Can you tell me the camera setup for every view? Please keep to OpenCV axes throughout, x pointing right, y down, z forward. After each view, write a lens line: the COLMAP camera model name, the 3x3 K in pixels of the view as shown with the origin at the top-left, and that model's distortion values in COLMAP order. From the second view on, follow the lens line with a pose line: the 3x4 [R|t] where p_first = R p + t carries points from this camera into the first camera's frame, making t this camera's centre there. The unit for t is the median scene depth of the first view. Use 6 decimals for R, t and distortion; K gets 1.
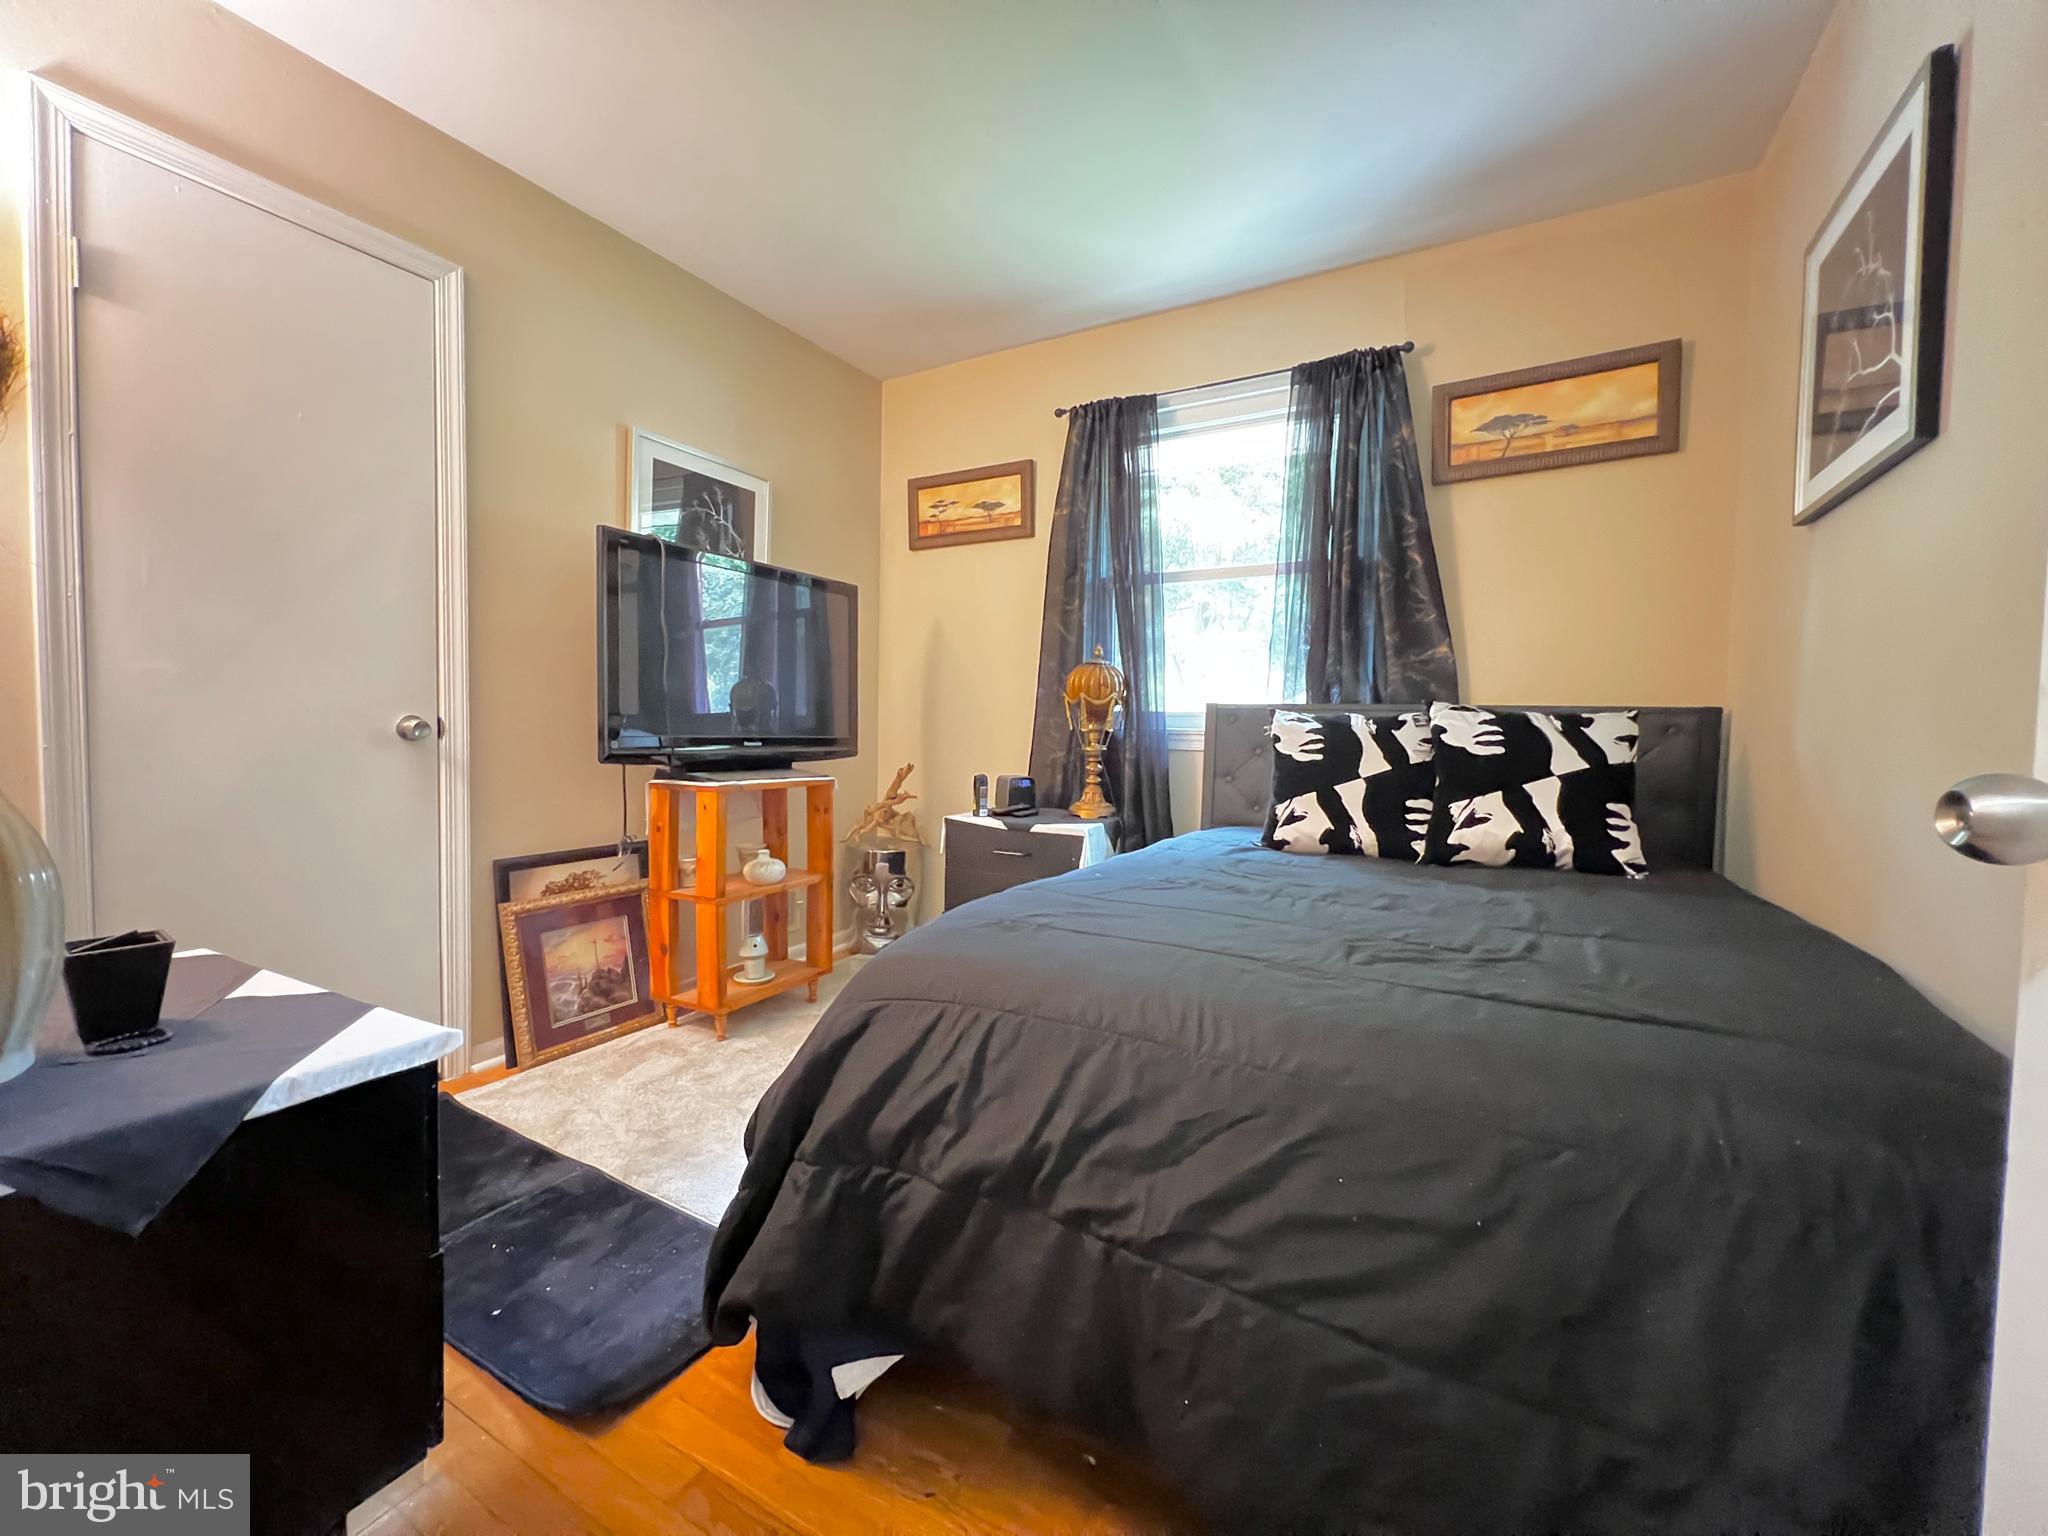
lens RADIAL K [[822.9, 0, 1026.5], [0, 822.9, 764.7], [0, 0, 1]] dist [-0.002465, 0.000030]
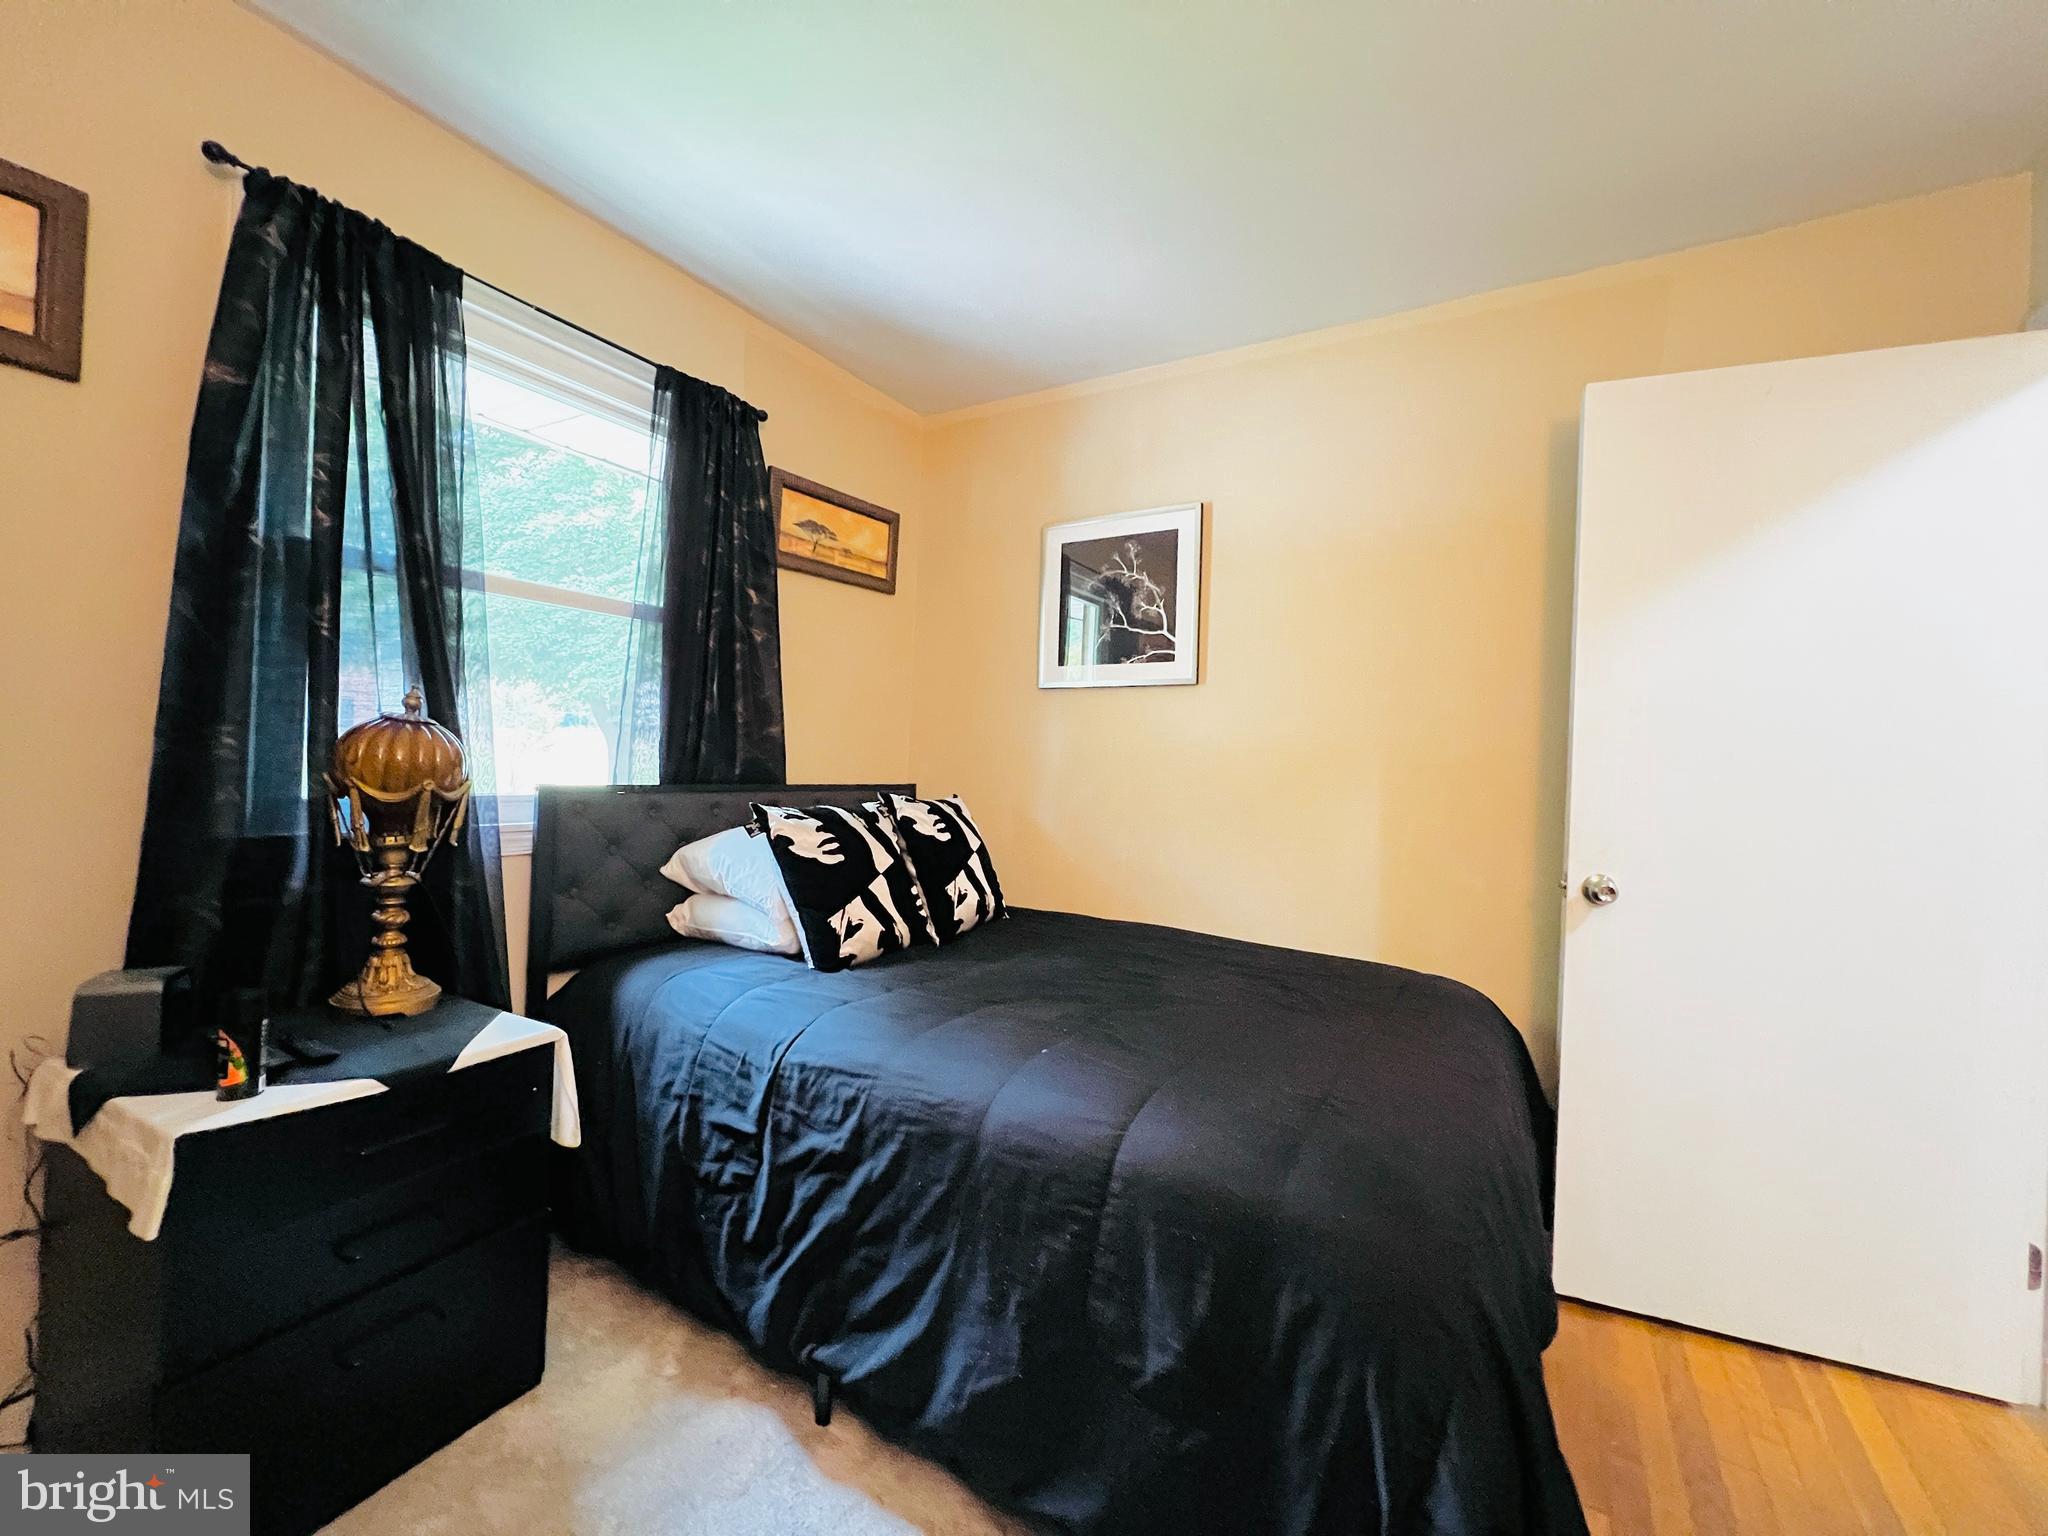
lens RADIAL K [[822.9, 0, 1031.8], [0, 822.9, 756.0], [0, 0, 1]] dist [-0.002465, 0.000030]
pose [[0.010344, -0.018009, 0.999784, -0.599653], [0.008560, 0.999803, 0.017921, -0.145049], [-0.999910, 0.008373, 0.010496, 0.801380]]
